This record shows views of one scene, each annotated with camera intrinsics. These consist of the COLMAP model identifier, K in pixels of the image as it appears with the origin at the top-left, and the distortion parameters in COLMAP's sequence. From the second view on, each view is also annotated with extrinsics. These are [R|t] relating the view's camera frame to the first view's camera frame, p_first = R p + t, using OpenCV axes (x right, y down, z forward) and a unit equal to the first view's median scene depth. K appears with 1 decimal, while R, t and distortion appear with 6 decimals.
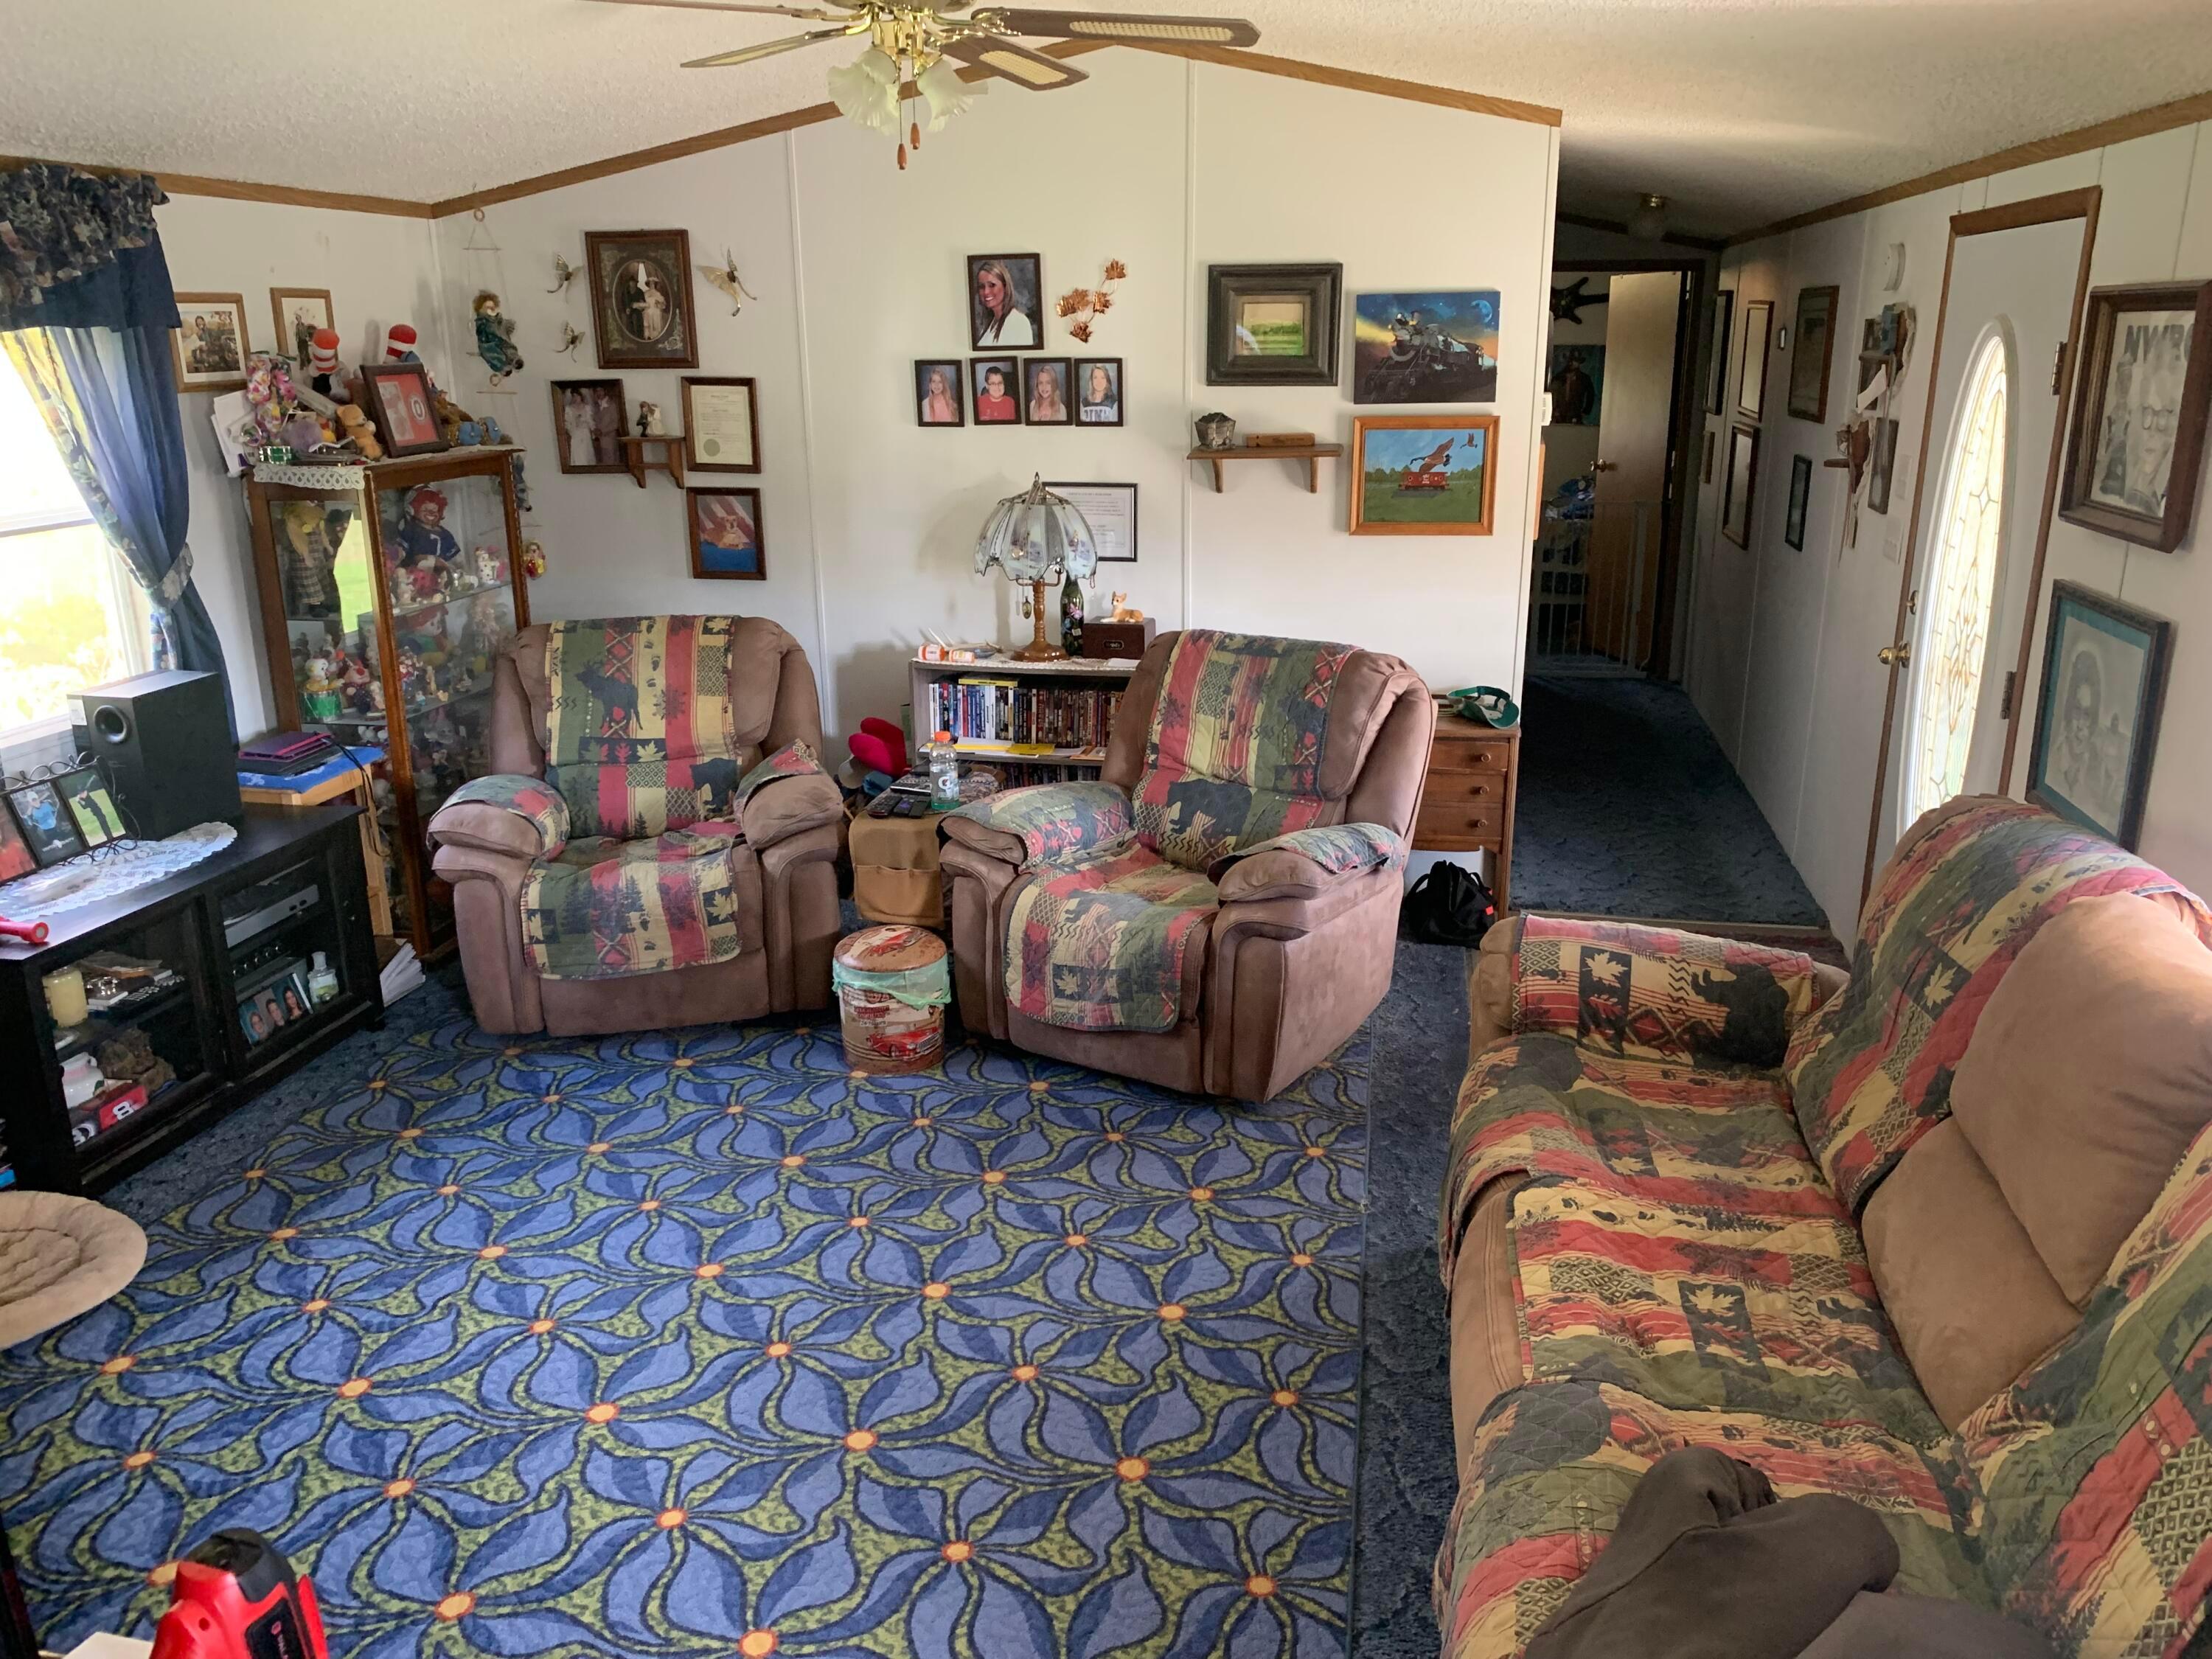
lens RADIAL K [[1709.2, 0, 1103.0], [0, 1709.2, 827.4], [0, 0, 1]] dist [0.029741, -0.034846]
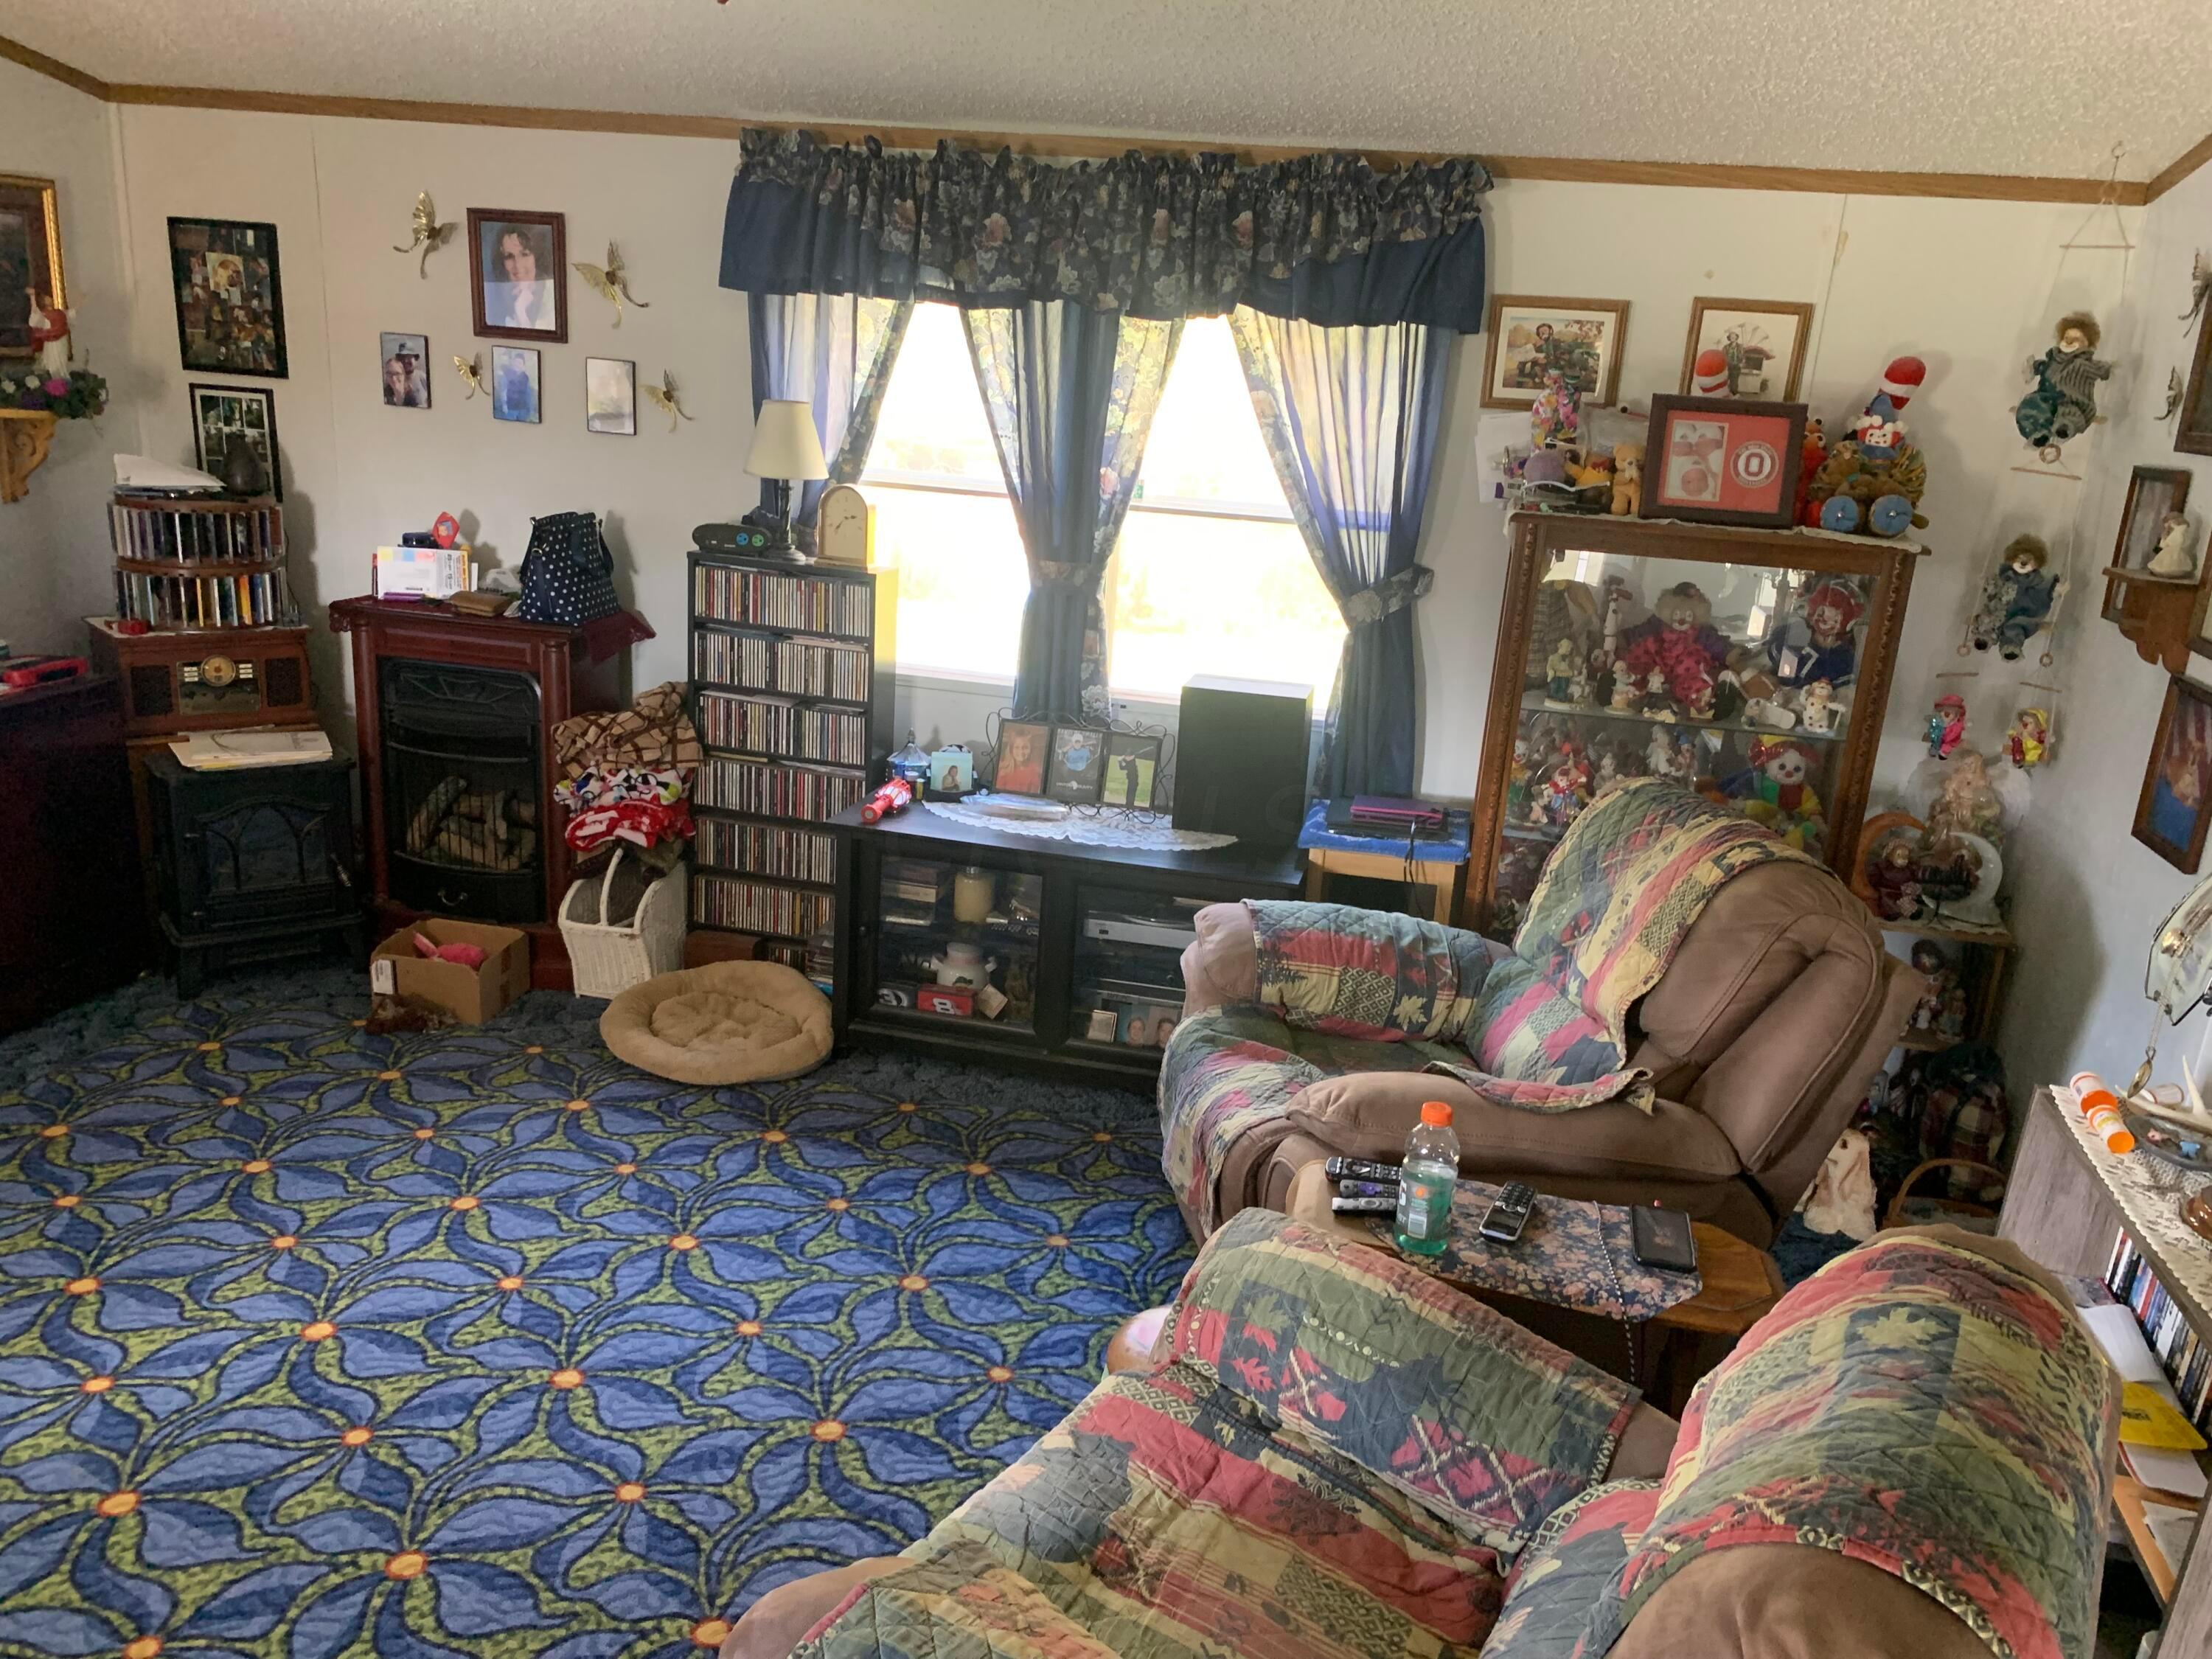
lens RADIAL K [[1709.2, 0, 1096.5], [0, 1709.2, 844.8], [0, 0, 1]] dist [0.029741, -0.034846]
pose [[-0.027899, 0.325001, -0.945302, 0.427940], [-0.332314, 0.888868, 0.315406, -0.298693], [0.942756, 0.322937, 0.083204, 0.913241]]
